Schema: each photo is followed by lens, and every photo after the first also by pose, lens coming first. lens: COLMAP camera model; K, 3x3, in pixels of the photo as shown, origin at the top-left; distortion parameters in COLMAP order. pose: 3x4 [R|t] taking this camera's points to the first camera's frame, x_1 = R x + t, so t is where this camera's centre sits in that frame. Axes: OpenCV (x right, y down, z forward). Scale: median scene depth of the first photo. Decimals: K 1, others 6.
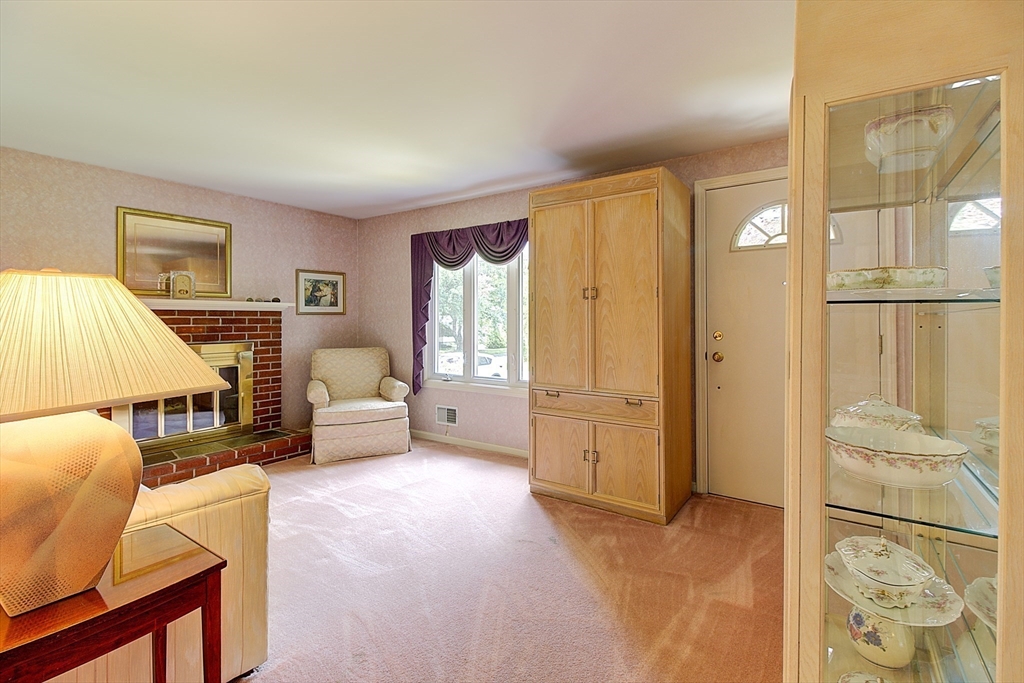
lens RADIAL K [[471.6, 0, 517.4], [0, 471.6, 323.5], [0, 0, 1]] dist [0.004588, -0.005440]
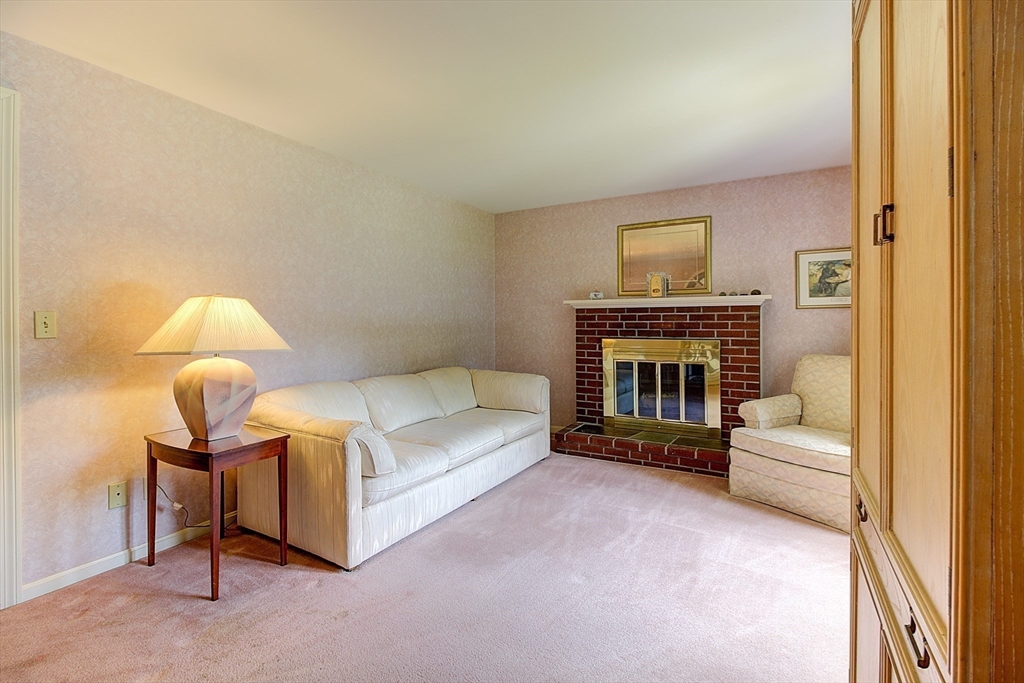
lens RADIAL K [[471.6, 0, 506.4], [0, 471.6, 326.9], [0, 0, 1]] dist [0.004588, -0.005440]
pose [[0.070495, 0.019101, -0.997329, 0.335290], [-0.001573, 0.999818, 0.019037, -0.003265], [0.997511, 0.000227, 0.070512, 0.535313]]
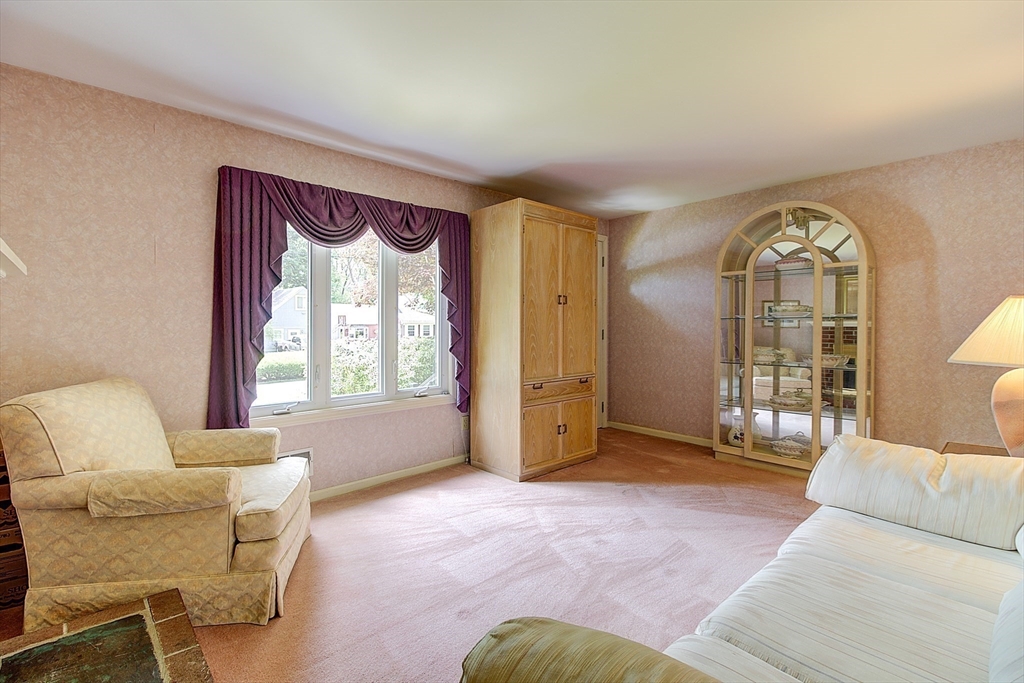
lens RADIAL K [[471.6, 0, 513.2], [0, 471.6, 332.4], [0, 0, 1]] dist [0.004588, -0.005440]
pose [[0.212046, -0.019427, 0.977067, -0.807156], [0.001680, 0.999808, 0.019514, -0.001664], [-0.977258, -0.002496, 0.212038, 0.632466]]
